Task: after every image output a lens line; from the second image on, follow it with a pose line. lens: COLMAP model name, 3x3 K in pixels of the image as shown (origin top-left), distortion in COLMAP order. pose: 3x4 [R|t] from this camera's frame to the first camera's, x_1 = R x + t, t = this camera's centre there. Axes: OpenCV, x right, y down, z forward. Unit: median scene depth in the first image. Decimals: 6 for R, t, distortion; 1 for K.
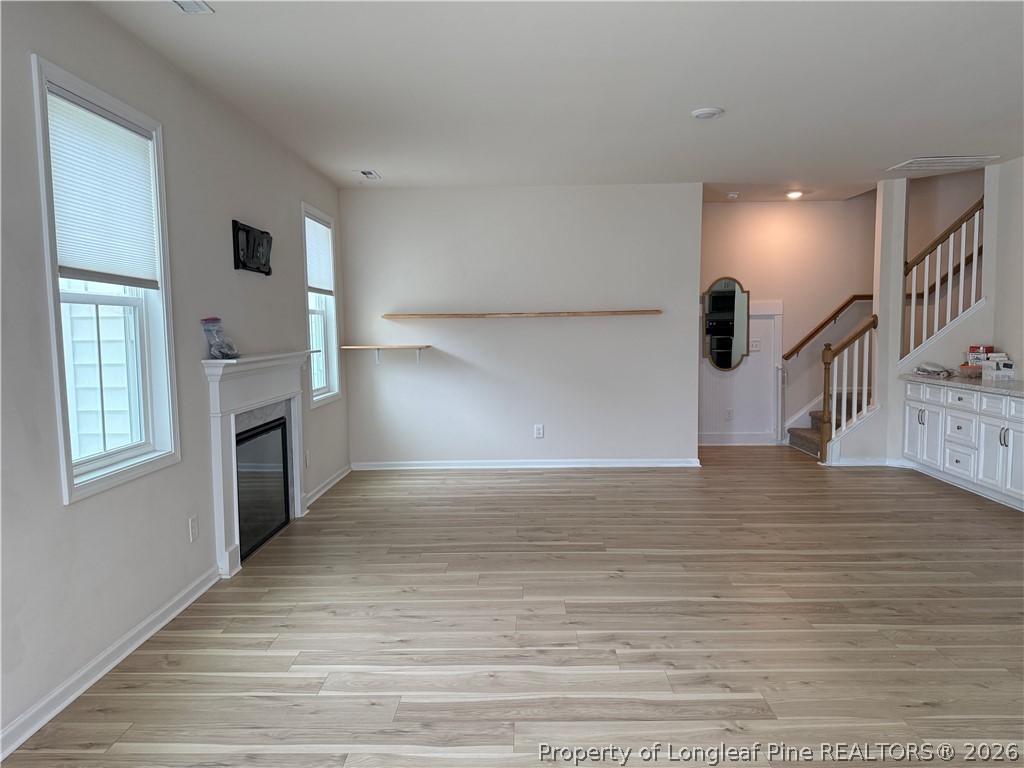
lens RADIAL K [[718.6, 0, 516.1], [0, 718.6, 389.5], [0, 0, 1]] dist [0.041976, -0.069853]
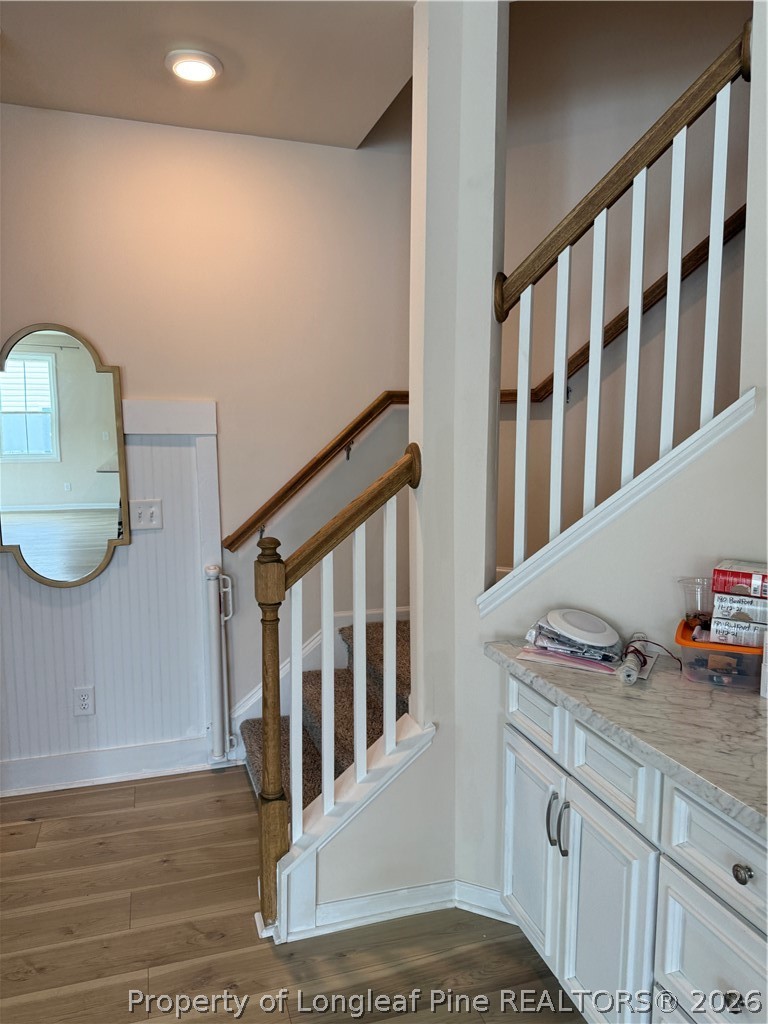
lens RADIAL K [[718.6, 0, 388.0], [0, 718.6, 512.2], [0, 0, 1]] dist [0.041976, -0.069853]
pose [[0.942786, -0.016713, 0.332980, 0.388370], [0.011828, 0.999791, 0.016692, -0.080885], [-0.333190, -0.011798, 0.942786, 0.722010]]
